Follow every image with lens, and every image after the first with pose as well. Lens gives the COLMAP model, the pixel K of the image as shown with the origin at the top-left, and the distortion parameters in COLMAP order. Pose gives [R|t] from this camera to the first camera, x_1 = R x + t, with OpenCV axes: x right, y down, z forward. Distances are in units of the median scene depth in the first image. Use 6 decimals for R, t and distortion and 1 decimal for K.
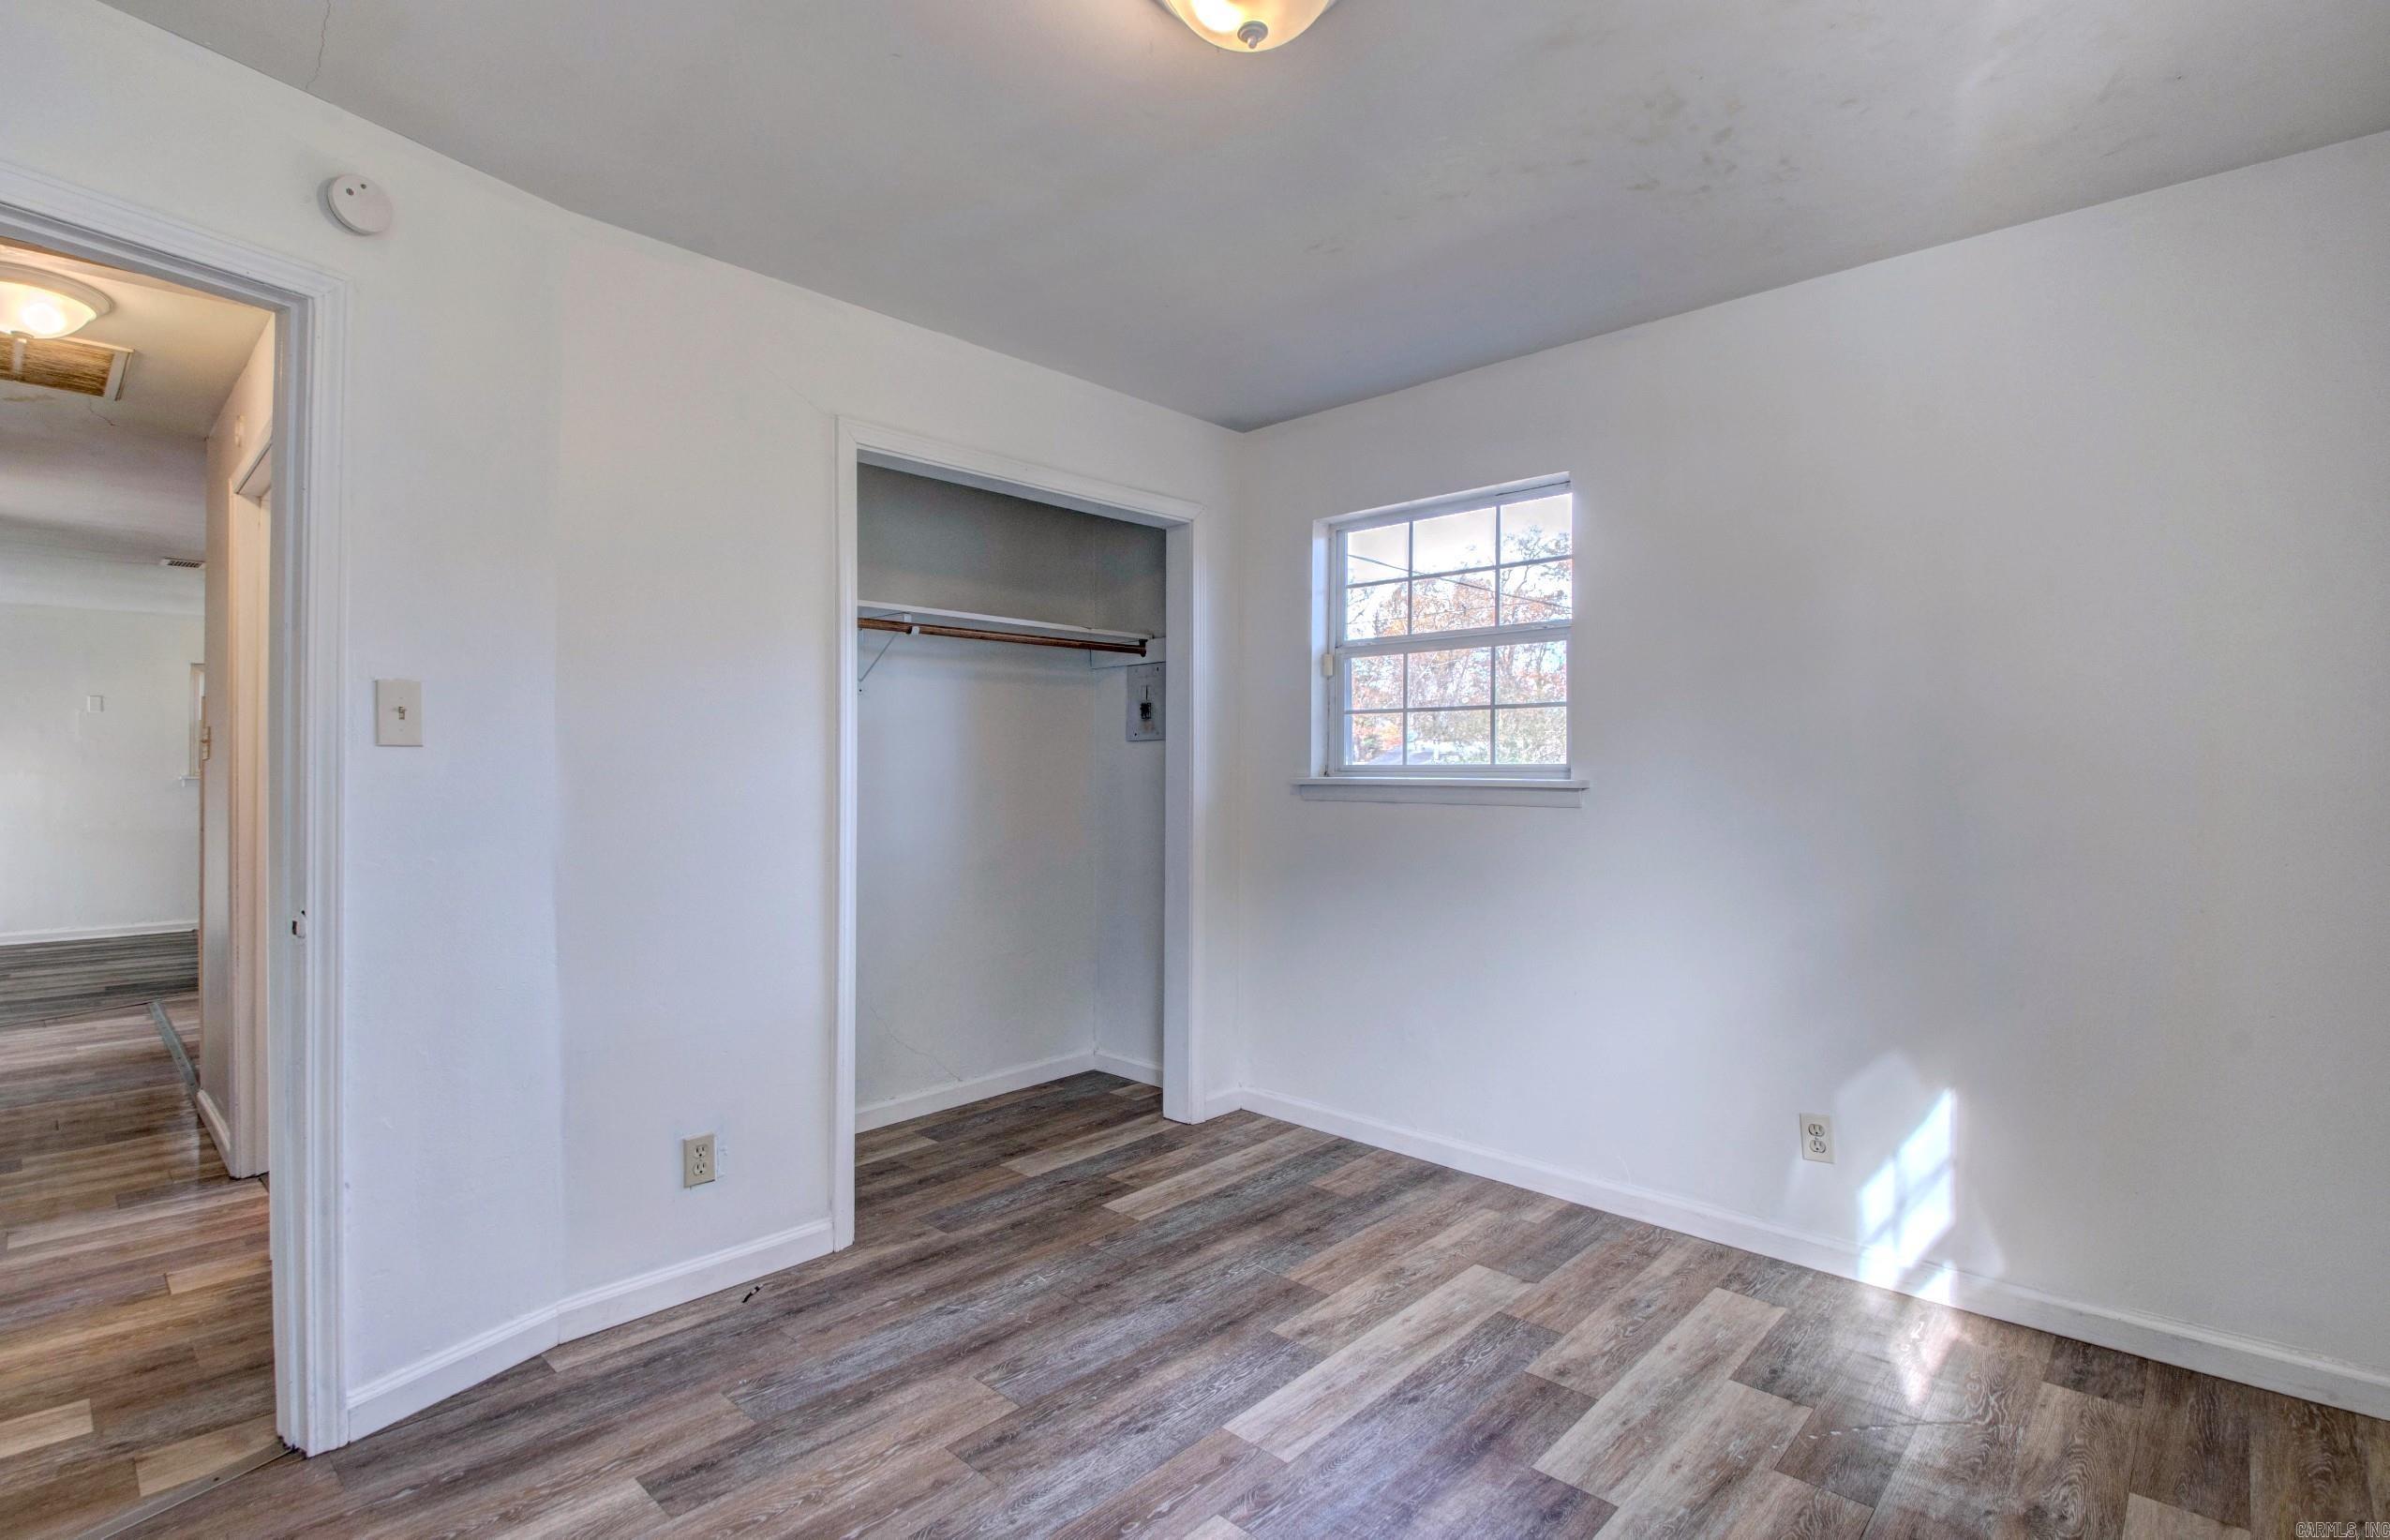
lens RADIAL K [[1120.7, 0, 1177.7], [0, 1120.7, 777.0], [0, 0, 1]] dist [0.007085, -0.018838]
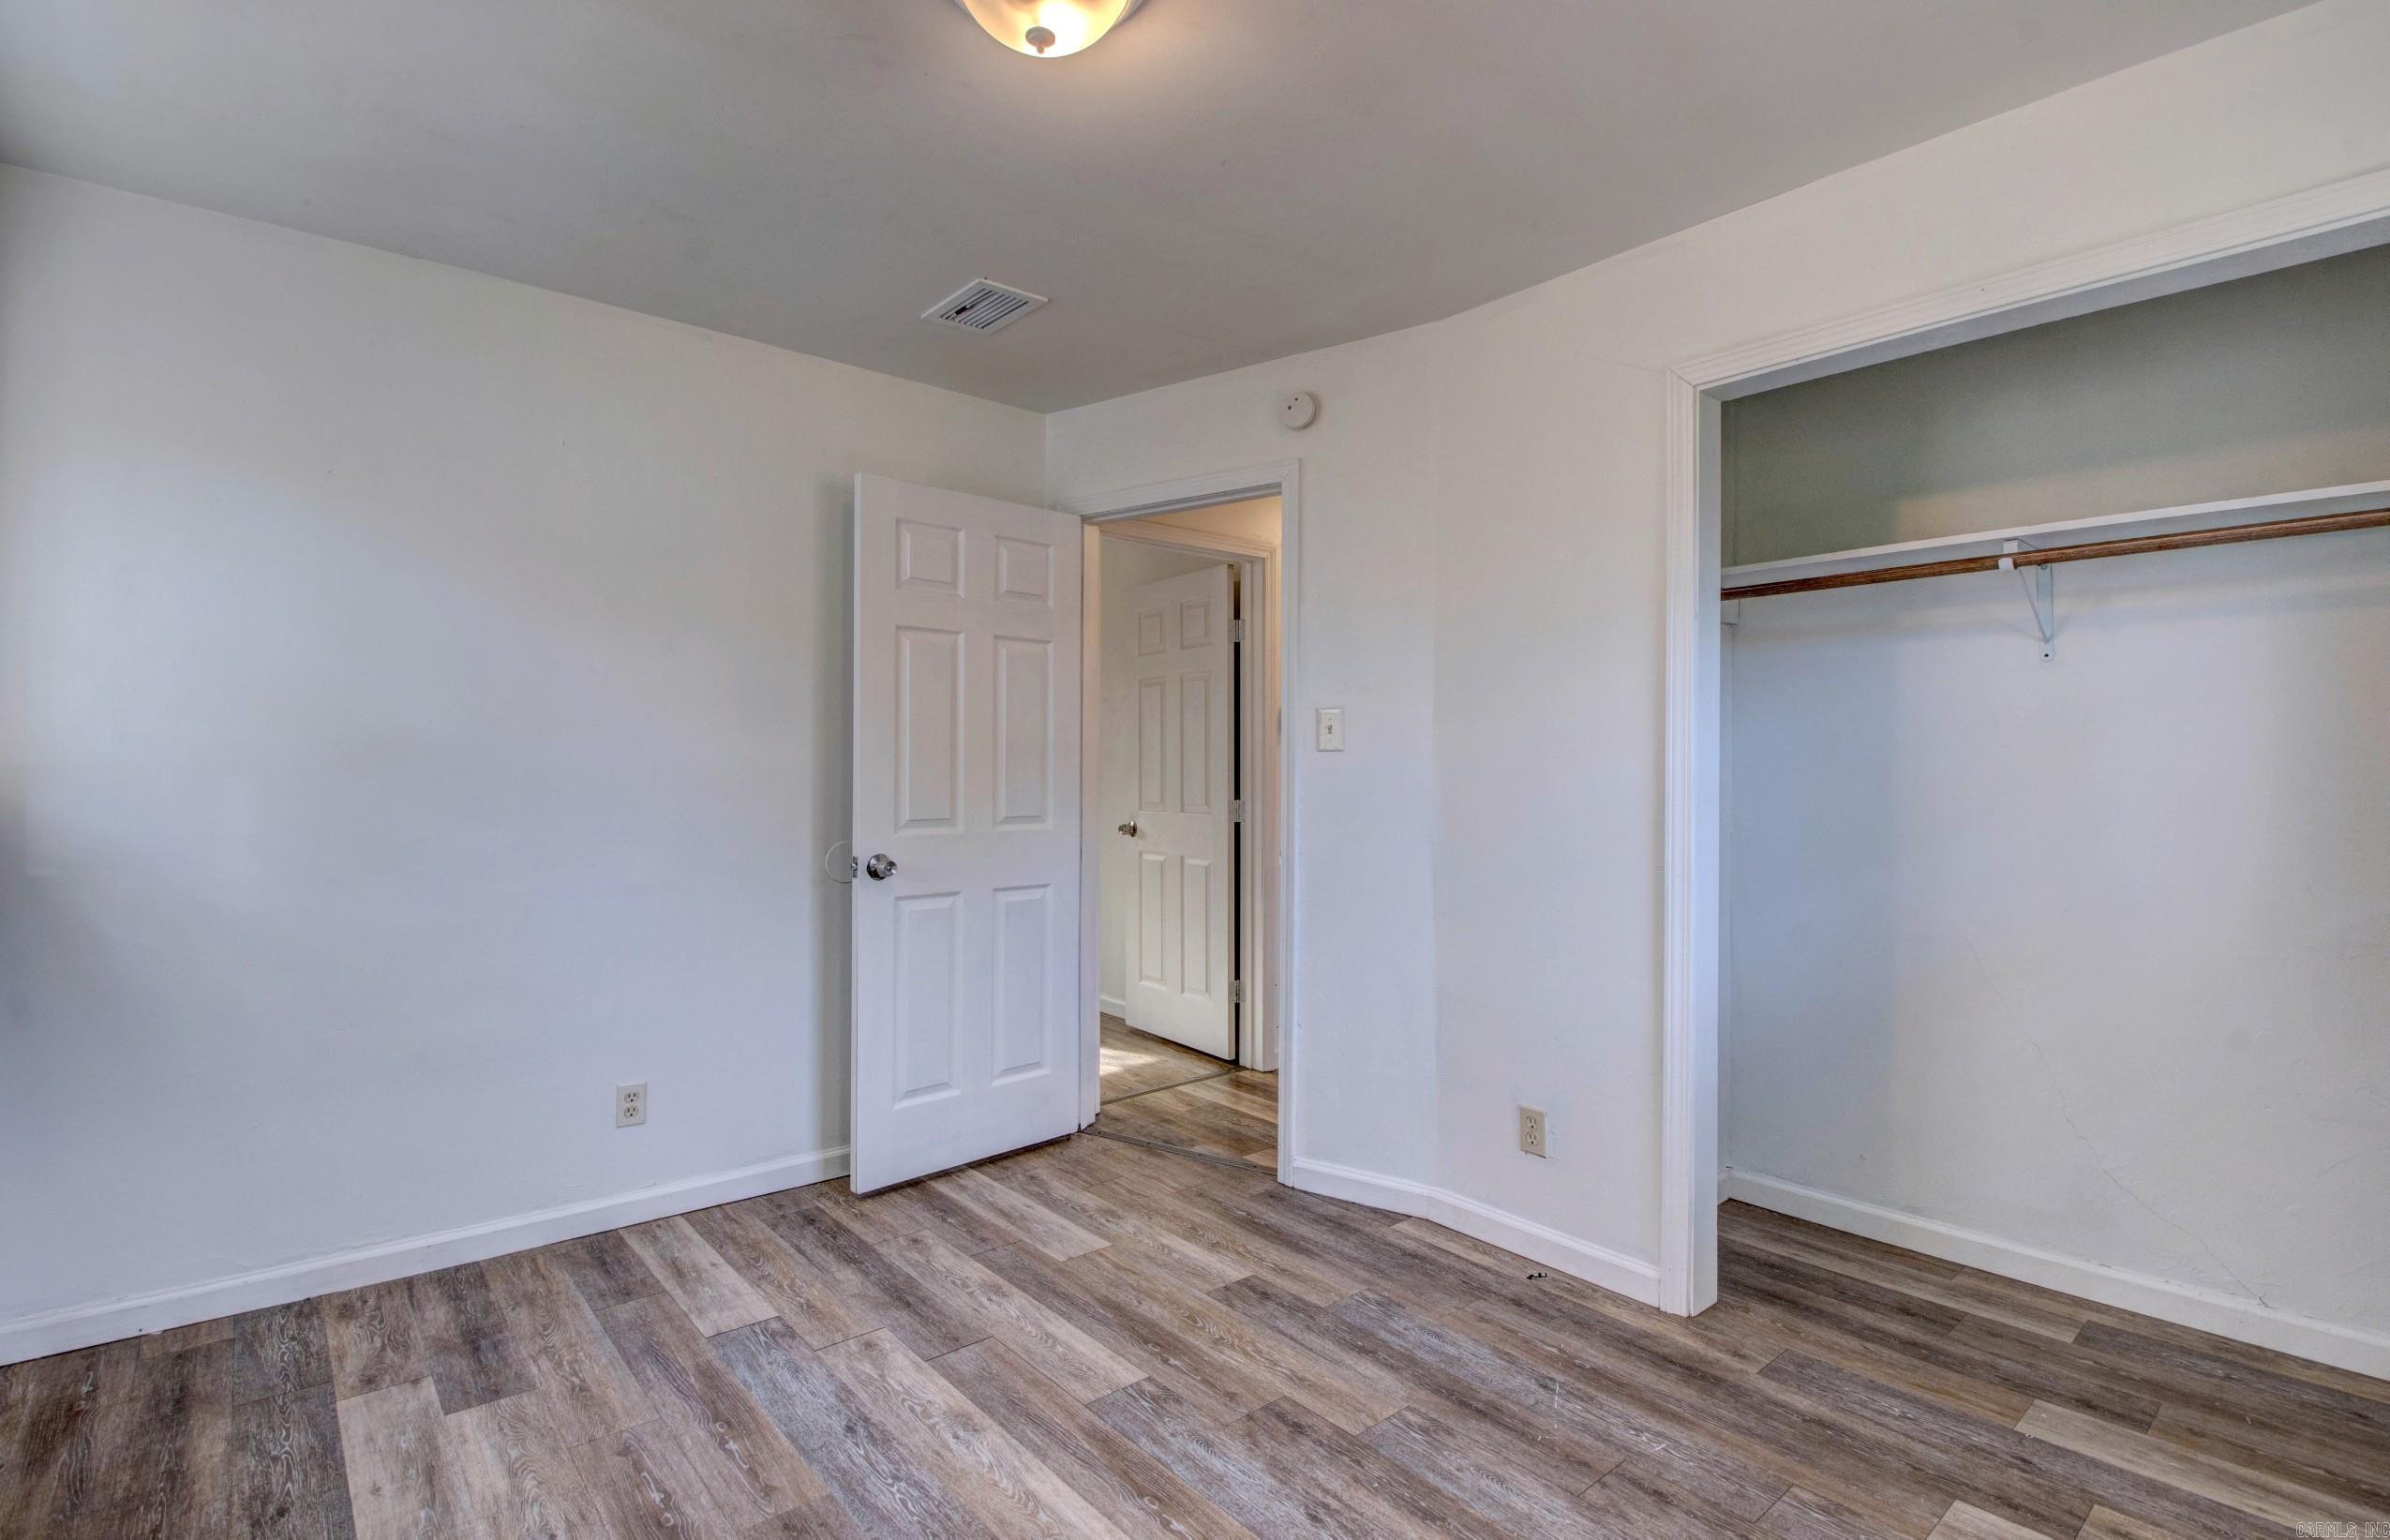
lens RADIAL K [[1120.7, 0, 1206.7], [0, 1120.7, 762.7], [0, 0, 1]] dist [0.007085, -0.018838]
pose [[-0.104277, -0.008691, -0.994510, 0.655034], [-0.011548, 0.999905, -0.007527, 0.001381], [0.994481, 0.010700, -0.104368, 0.773846]]
